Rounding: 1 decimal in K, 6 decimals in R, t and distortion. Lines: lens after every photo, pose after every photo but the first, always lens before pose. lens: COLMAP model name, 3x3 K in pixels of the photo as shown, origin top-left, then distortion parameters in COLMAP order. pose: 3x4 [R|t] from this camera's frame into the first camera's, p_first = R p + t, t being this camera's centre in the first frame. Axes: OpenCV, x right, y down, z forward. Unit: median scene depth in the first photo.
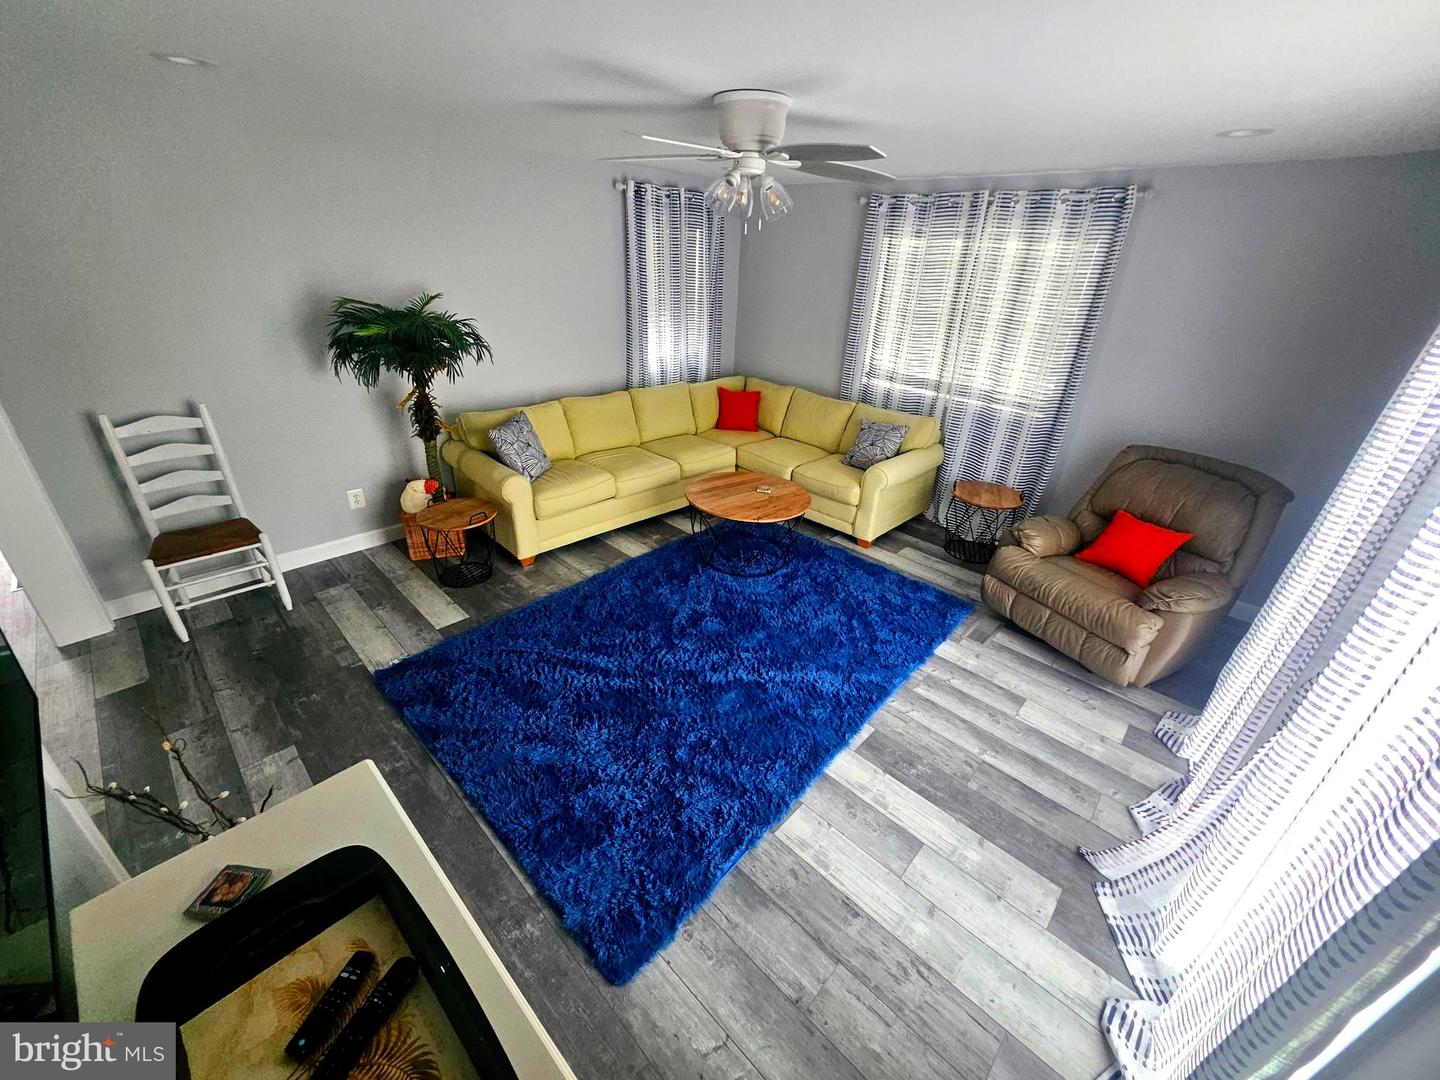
lens RADIAL K [[565.3, 0, 725.5], [0, 565.3, 538.0], [0, 0, 1]] dist [0.007537, 0.000351]
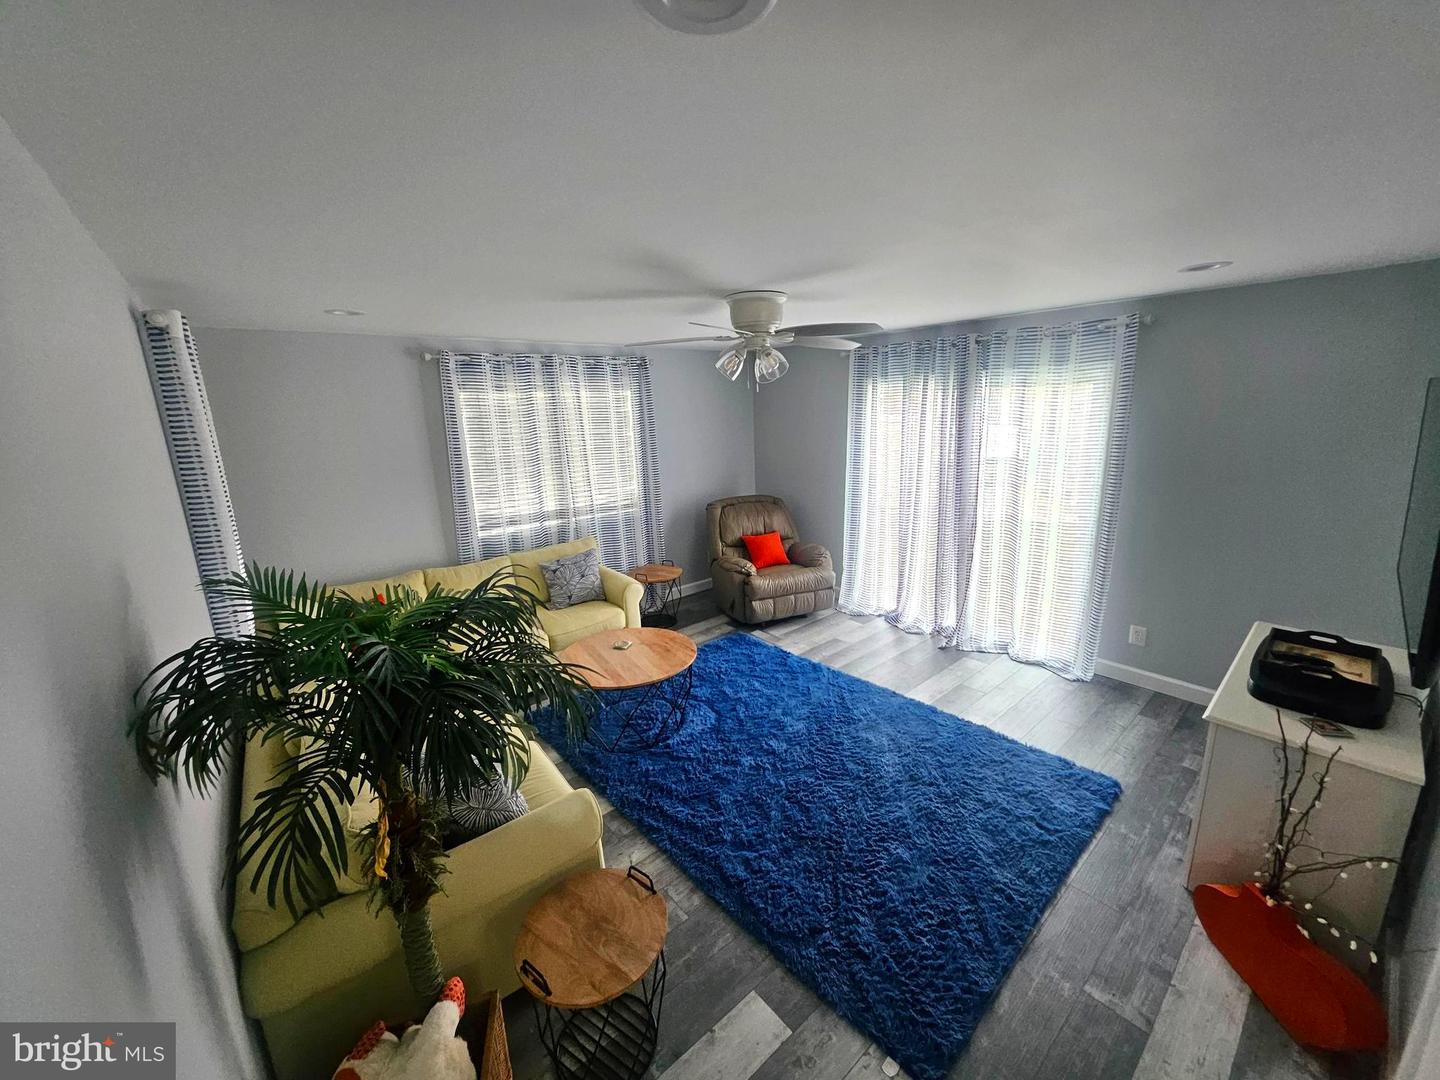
lens RADIAL K [[565.3, 0, 730.7], [0, 565.3, 541.1], [0, 0, 1]] dist [0.007537, 0.000351]
pose [[0.093702, -0.288904, 0.952762, -0.853387], [0.477045, 0.852992, 0.211734, -0.390912], [-0.873869, 0.434671, 0.217748, 0.651607]]
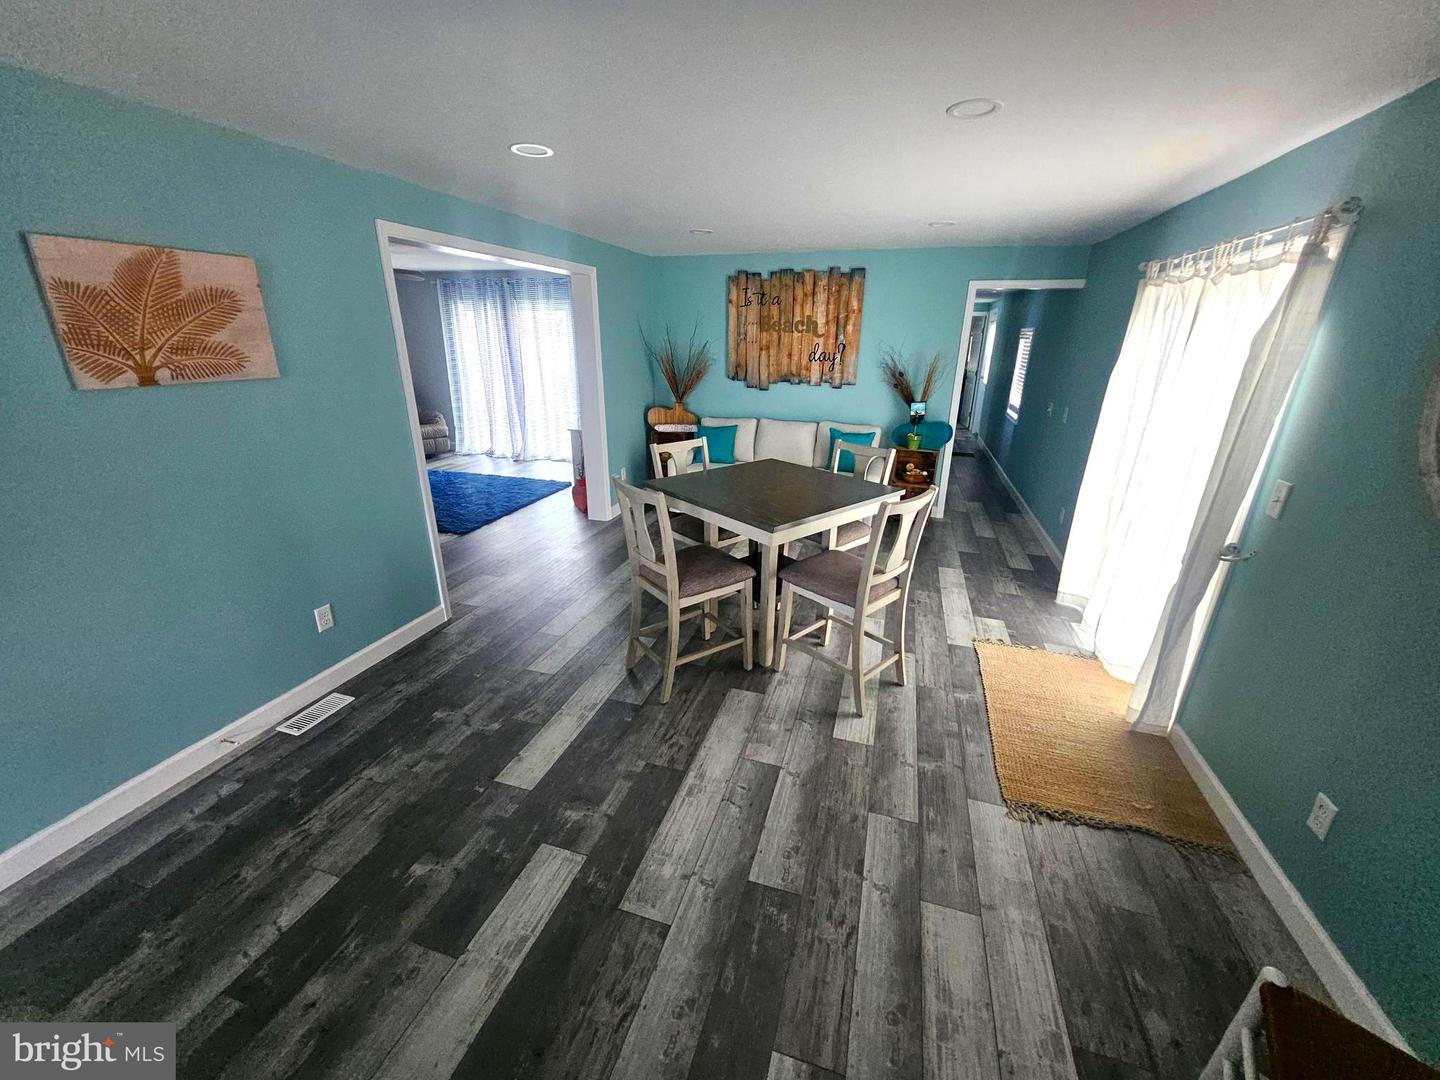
lens RADIAL K [[565.3, 0, 724.0], [0, 565.3, 542.7], [0, 0, 1]] dist [0.007537, 0.000351]
pose [[-0.446300, -0.358340, 0.820005, -2.070526], [0.362021, 0.765699, 0.531644, -0.340764], [-0.818387, 0.534132, -0.212005, 0.587340]]
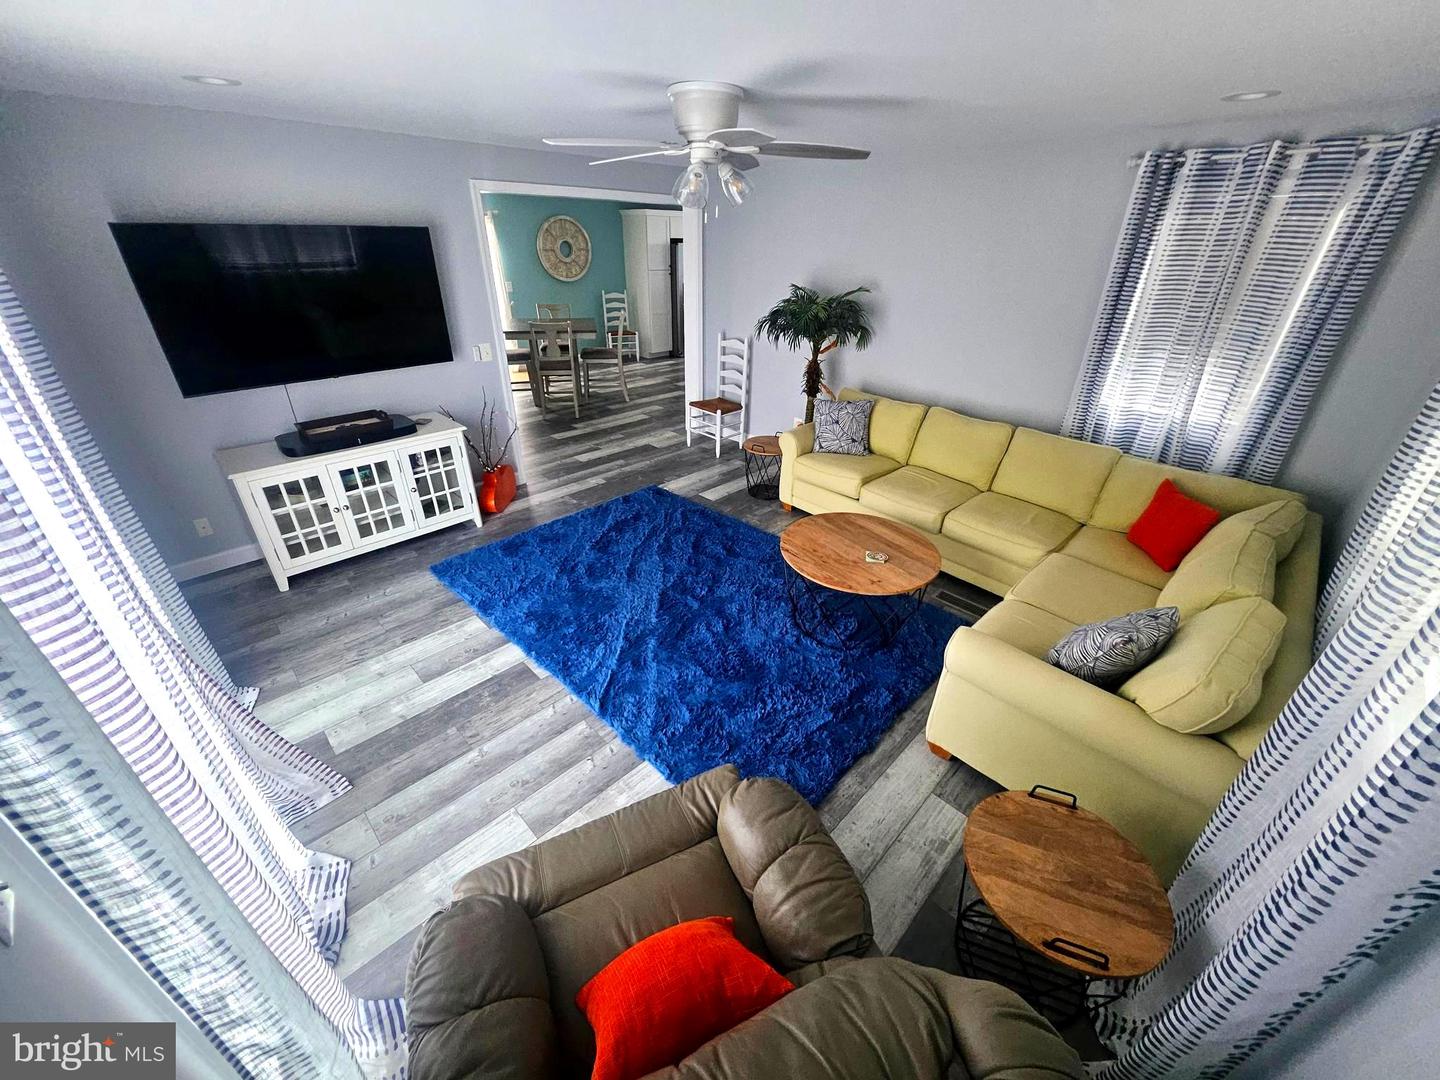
lens RADIAL K [[565.3, 0, 722.9], [0, 565.3, 535.7], [0, 0, 1]] dist [0.007537, 0.000351]
pose [[-0.025160, 0.430988, -0.902007, 0.847634], [-0.468111, 0.792178, 0.391568, -0.351595], [0.883311, 0.432092, 0.181819, 0.759626]]
